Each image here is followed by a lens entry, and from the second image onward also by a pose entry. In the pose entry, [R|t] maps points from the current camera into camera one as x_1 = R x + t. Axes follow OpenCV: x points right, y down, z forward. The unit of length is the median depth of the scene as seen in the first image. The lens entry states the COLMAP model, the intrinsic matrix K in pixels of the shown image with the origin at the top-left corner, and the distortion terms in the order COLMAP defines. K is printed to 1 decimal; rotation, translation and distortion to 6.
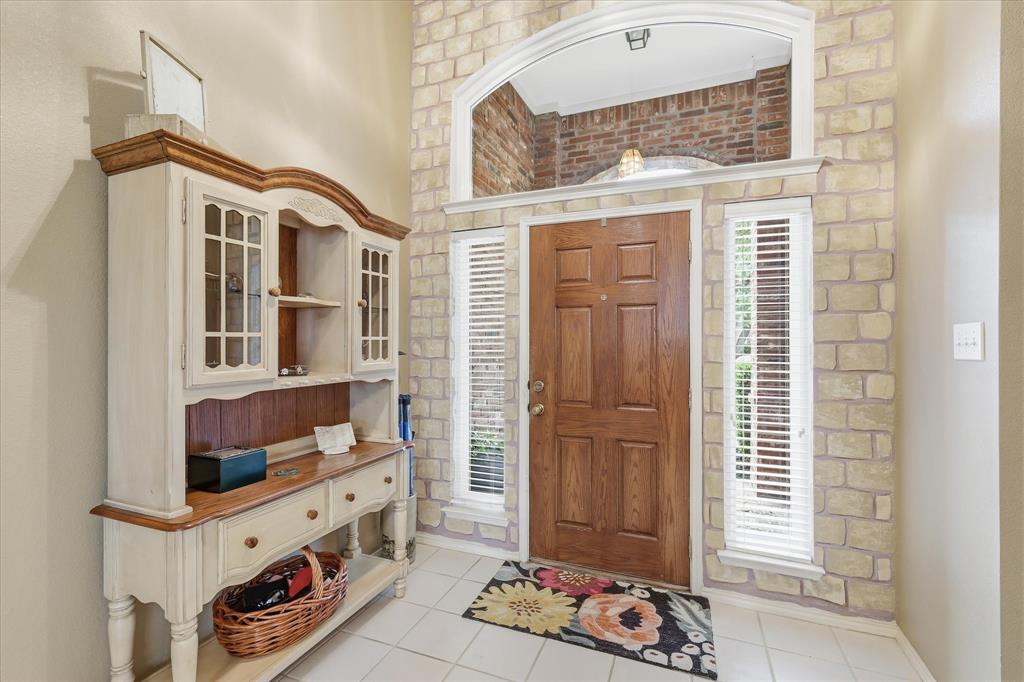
lens RADIAL K [[452.5, 0, 515.1], [0, 452.5, 345.3], [0, 0, 1]] dist [0.000483, 0.000424]
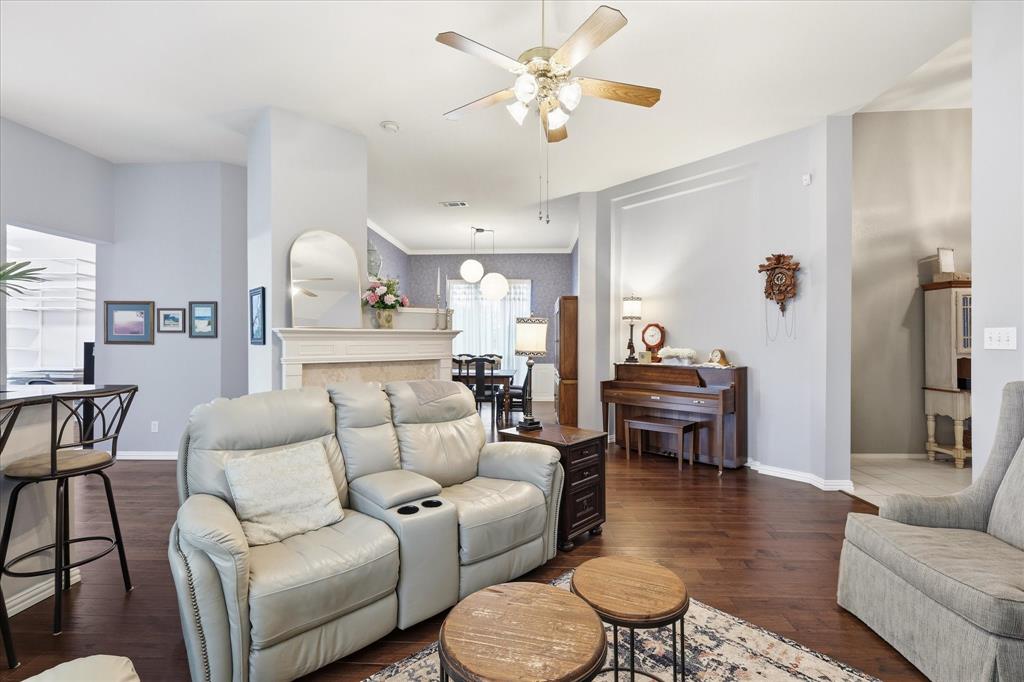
lens RADIAL K [[452.5, 0, 515.1], [0, 452.5, 345.3], [0, 0, 1]] dist [0.000483, 0.000424]
pose [[0.349155, 0.004823, -0.937053, 1.254293], [0.007084, 0.999945, 0.007786, -0.016670], [0.937038, -0.009357, 0.349101, -3.181552]]
